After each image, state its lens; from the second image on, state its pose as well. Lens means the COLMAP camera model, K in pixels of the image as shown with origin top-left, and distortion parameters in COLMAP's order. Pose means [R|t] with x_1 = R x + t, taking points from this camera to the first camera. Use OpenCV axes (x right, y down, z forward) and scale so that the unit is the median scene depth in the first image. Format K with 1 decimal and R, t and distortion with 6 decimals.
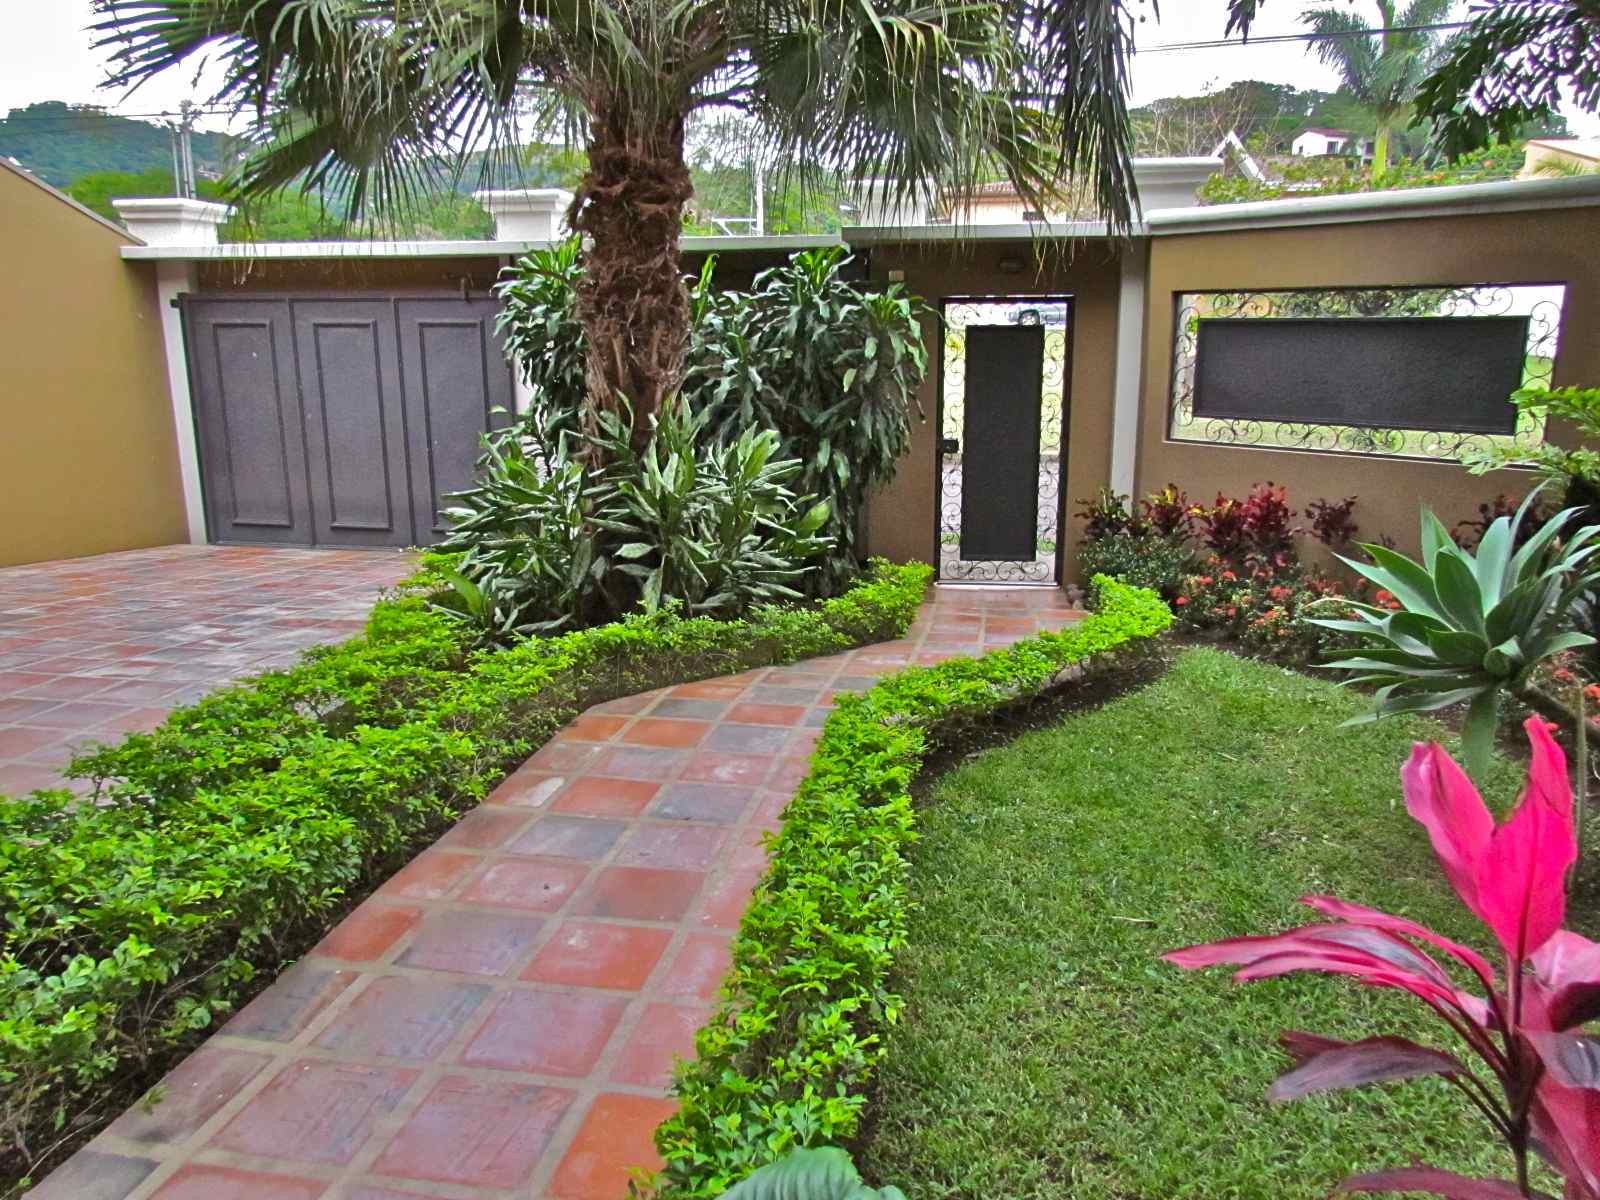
lens RADIAL K [[1139.3, 0, 806.3], [0, 1139.3, 597.3], [0, 0, 1]] dist [-0.008999, -0.006172]
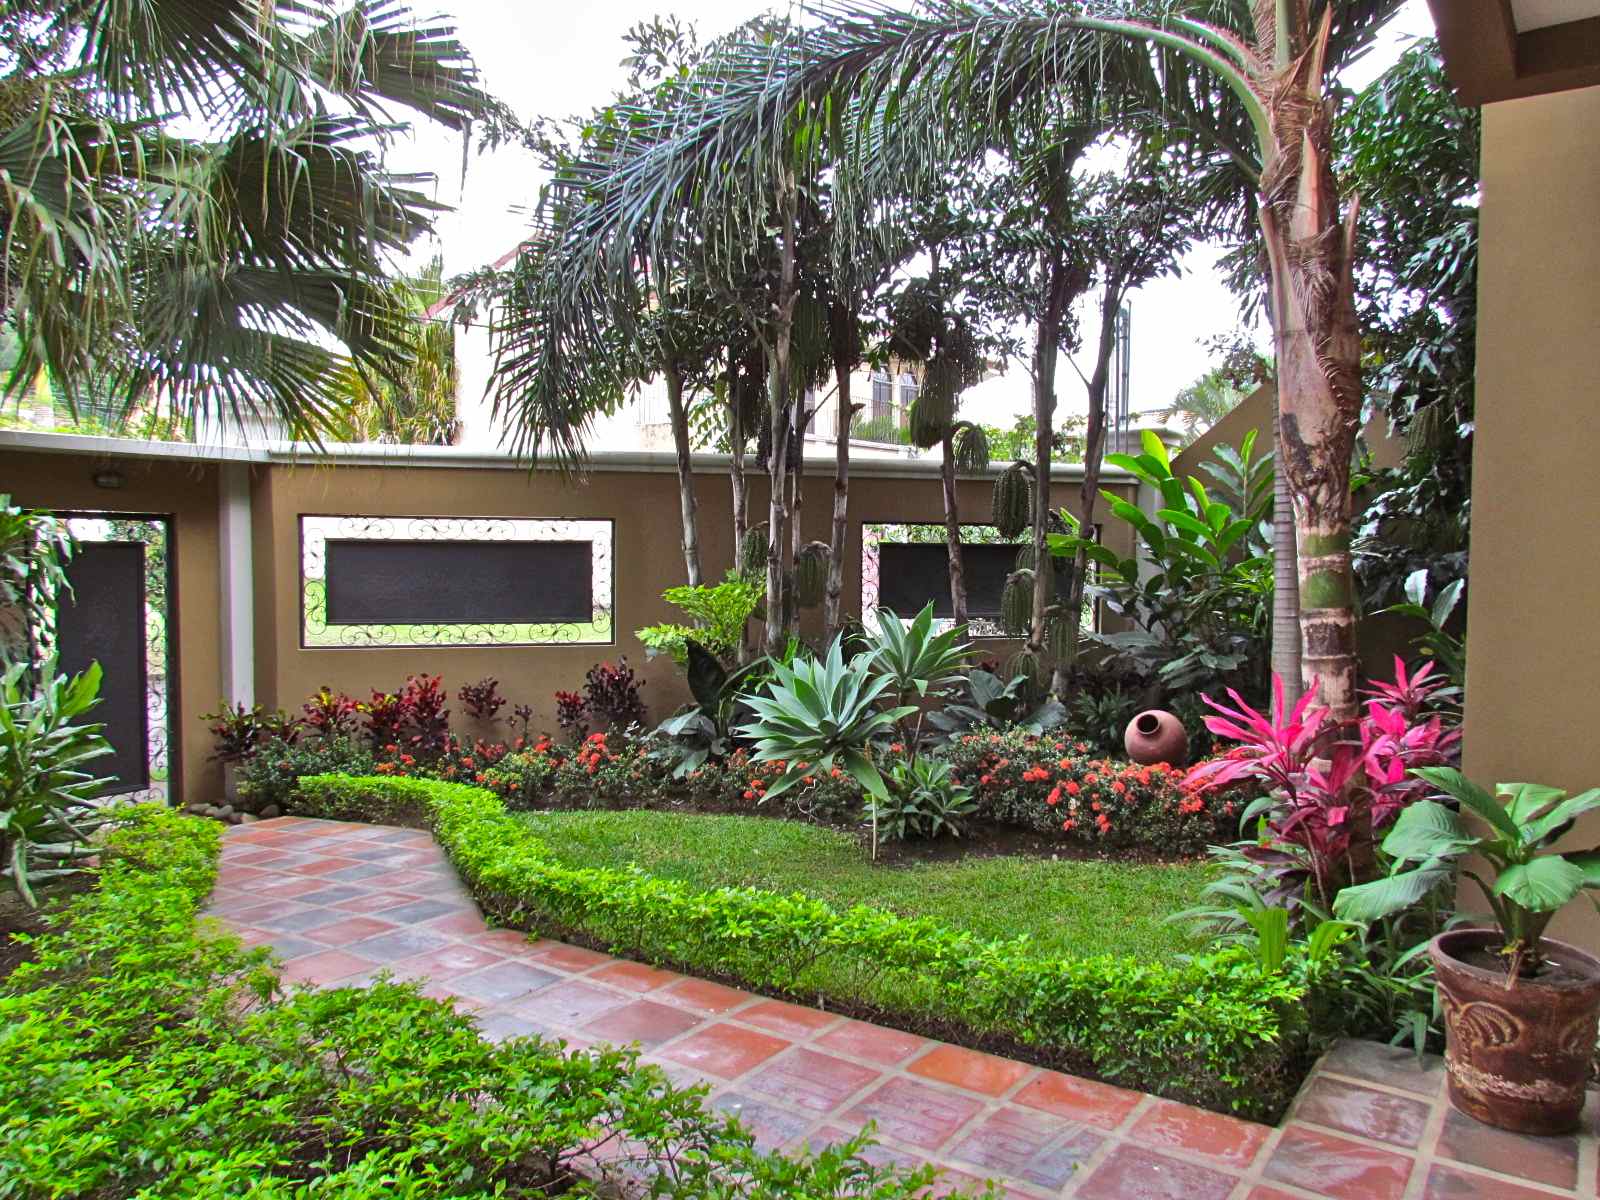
lens RADIAL K [[1139.3, 0, 806.8], [0, 1139.3, 597.0], [0, 0, 1]] dist [-0.008999, -0.006172]
pose [[0.431695, -0.025792, 0.901651, -0.456075], [0.197077, 0.978138, -0.066377, -0.020955], [-0.880227, 0.206349, 0.427341, 0.117530]]
